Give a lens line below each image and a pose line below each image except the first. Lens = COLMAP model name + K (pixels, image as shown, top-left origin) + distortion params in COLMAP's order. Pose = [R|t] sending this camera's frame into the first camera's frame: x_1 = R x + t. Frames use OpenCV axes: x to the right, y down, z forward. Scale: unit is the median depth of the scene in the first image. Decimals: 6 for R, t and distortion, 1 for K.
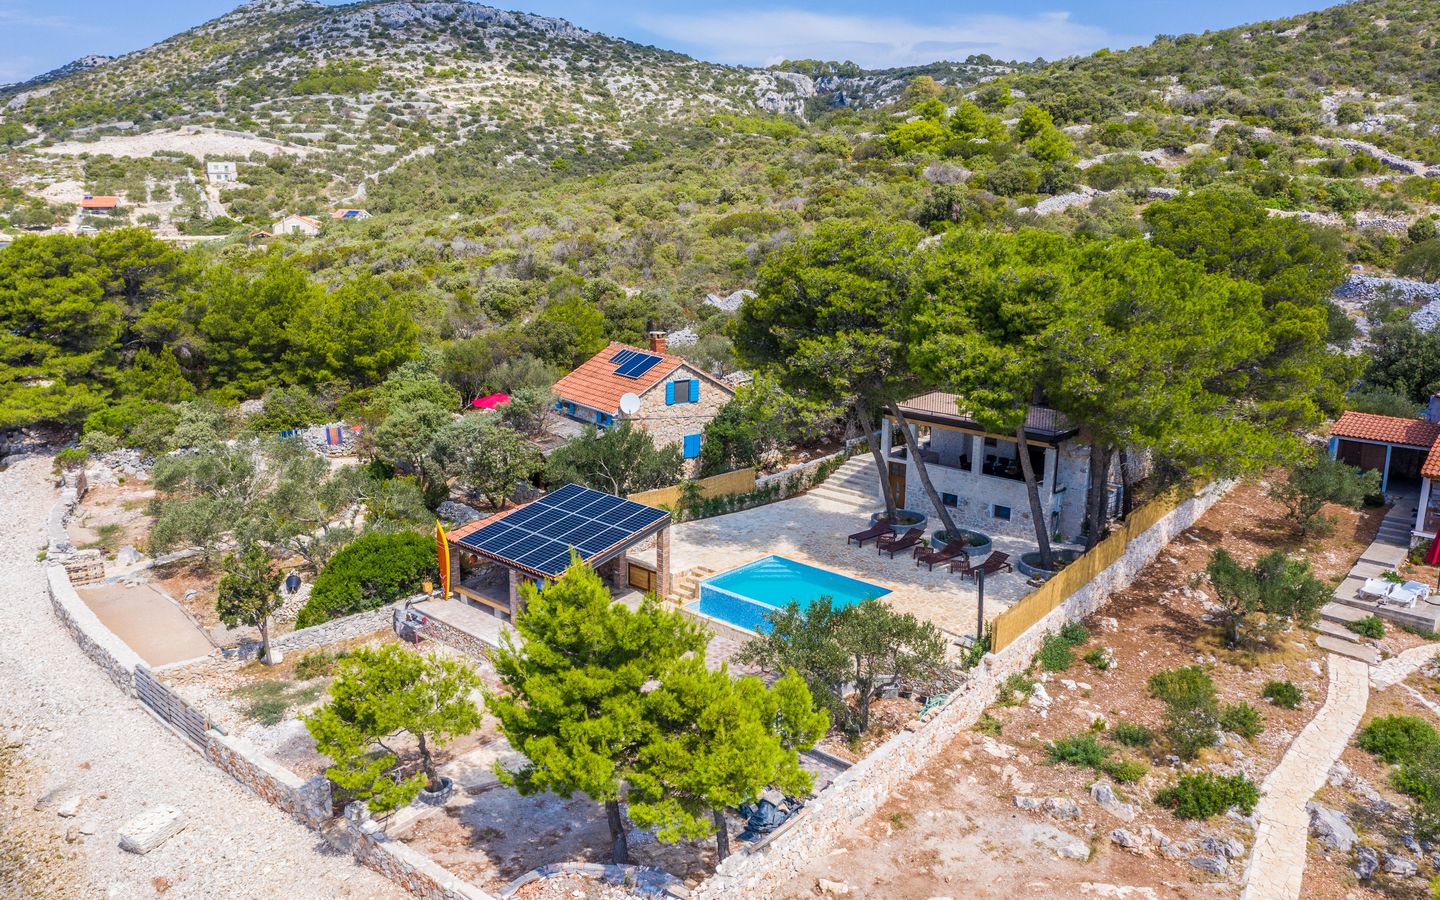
lens RADIAL K [[1135.3, 0, 716.6], [0, 1135.3, 448.8], [0, 0, 1]] dist [-0.008713, 0.002518]
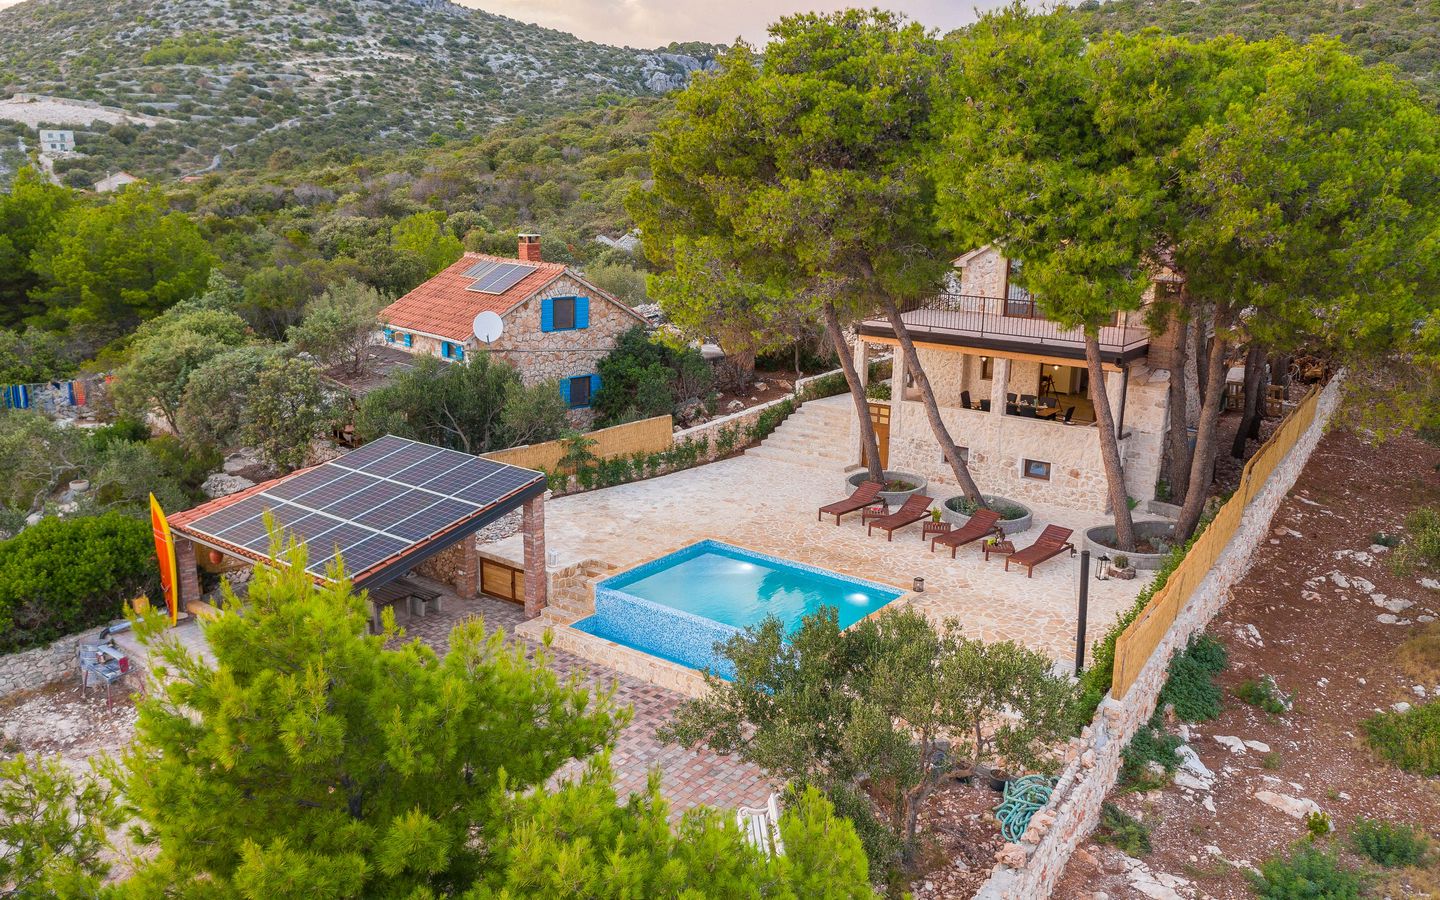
lens RADIAL K [[1135.3, 0, 718.3], [0, 1135.3, 455.7], [0, 0, 1]] dist [-0.008713, 0.002518]
pose [[0.995256, -0.016302, 0.095916, -0.000683], [0.015174, 0.999807, 0.012472, 0.004813], [-0.096101, -0.010958, 0.995311, 0.045330]]
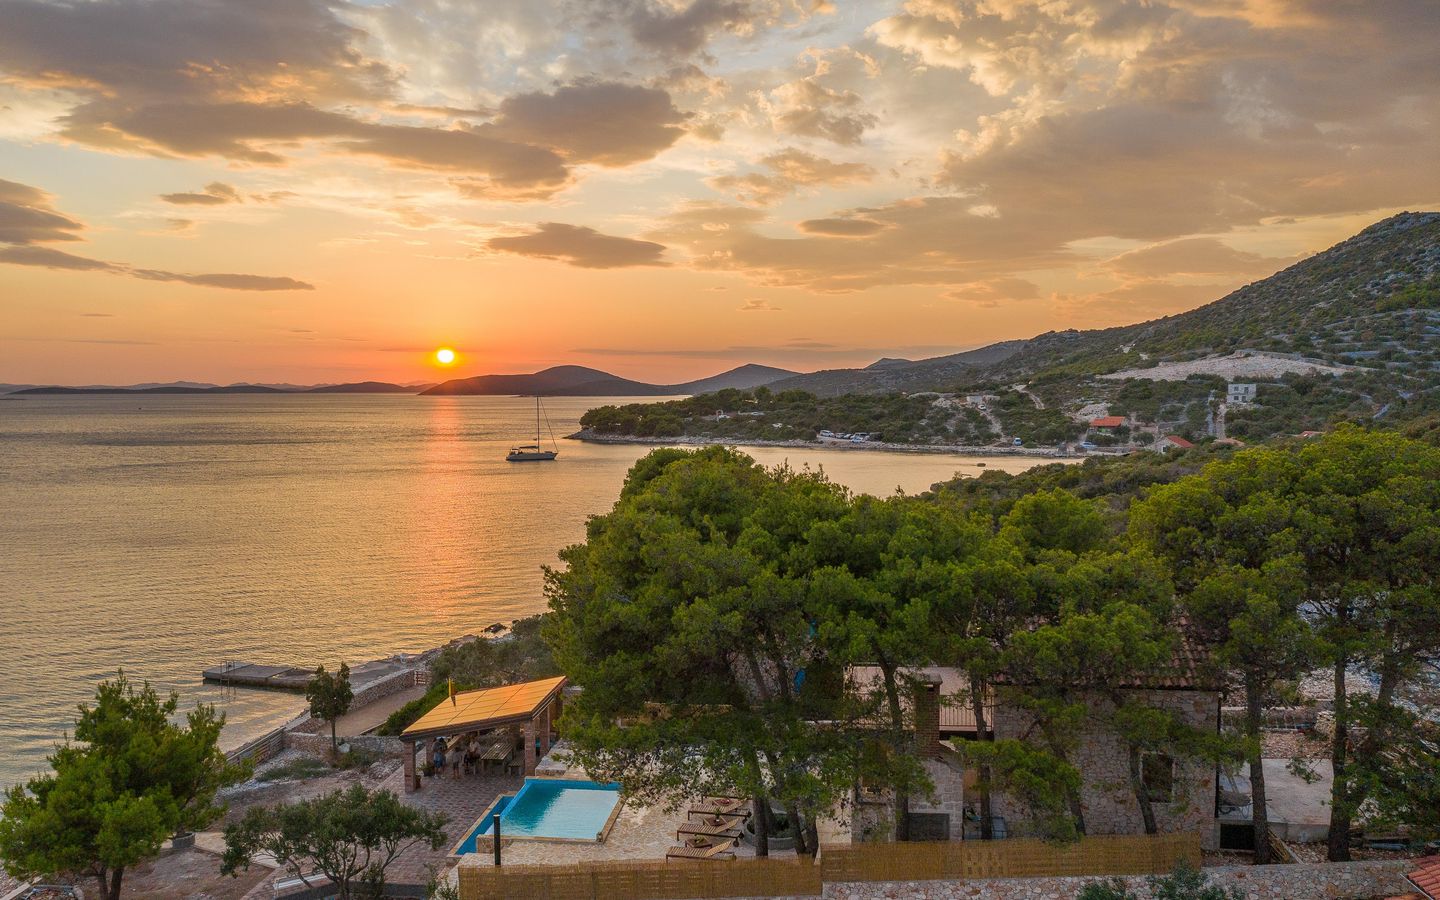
lens RADIAL K [[1135.3, 0, 722.9], [0, 1135.3, 450.7], [0, 0, 1]] dist [-0.008713, 0.002518]
pose [[0.591353, 0.027442, -0.805946, 0.113420], [-0.177119, 0.979436, -0.096610, -0.014111], [0.786721, 0.199879, 0.584053, 0.053732]]
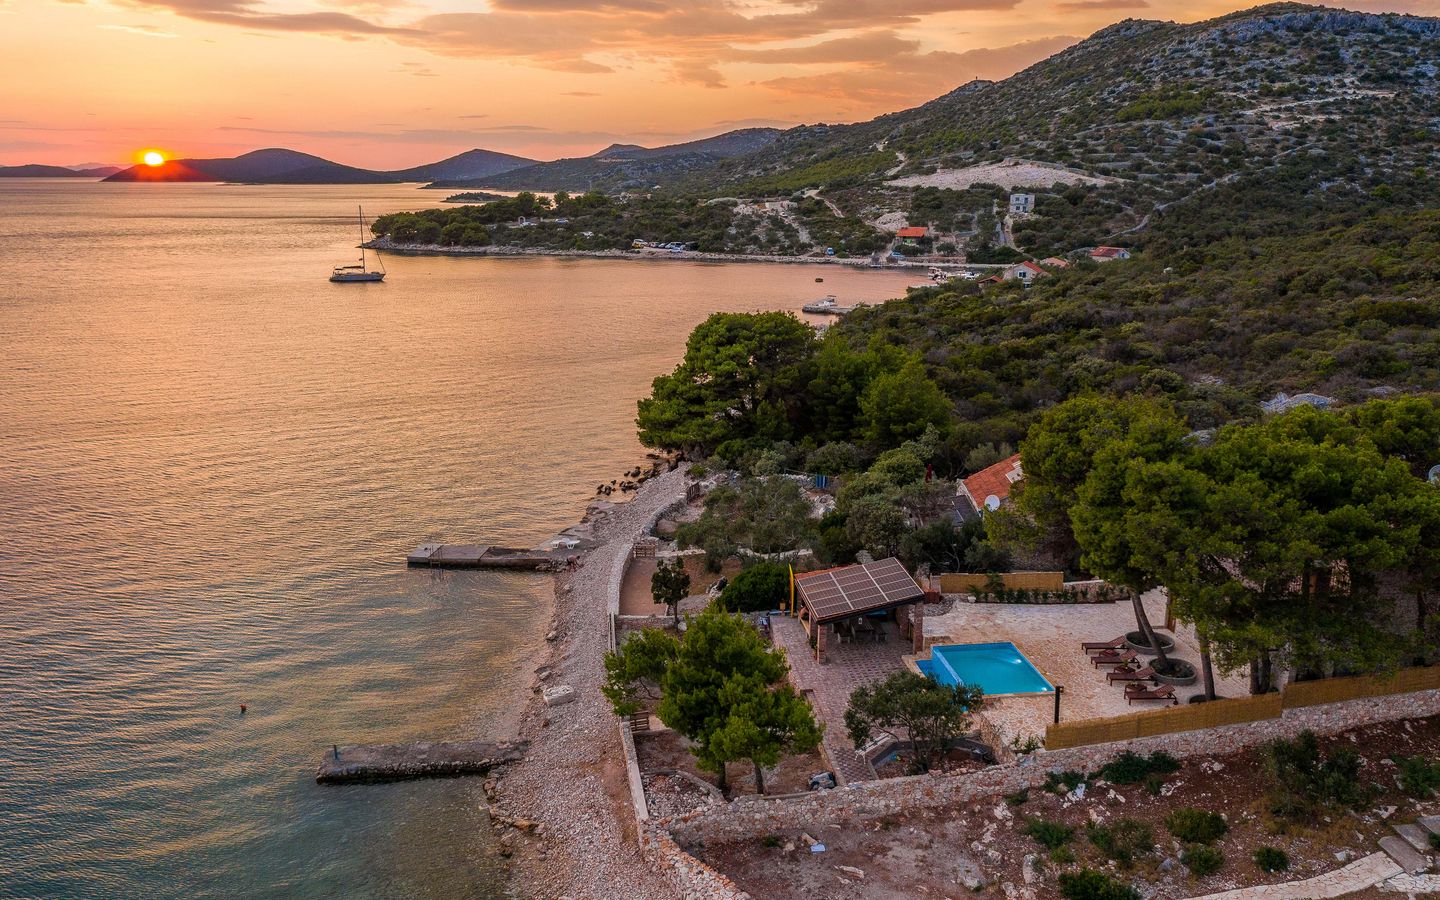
lens RADIAL K [[1135.3, 0, 723.3], [0, 1135.3, 451.8], [0, 0, 1]] dist [-0.008713, 0.002518]
pose [[0.764177, 0.141419, -0.629312, 0.073922], [-0.143303, 0.988508, 0.048123, -0.017371], [0.628886, 0.053408, 0.775661, -0.028503]]
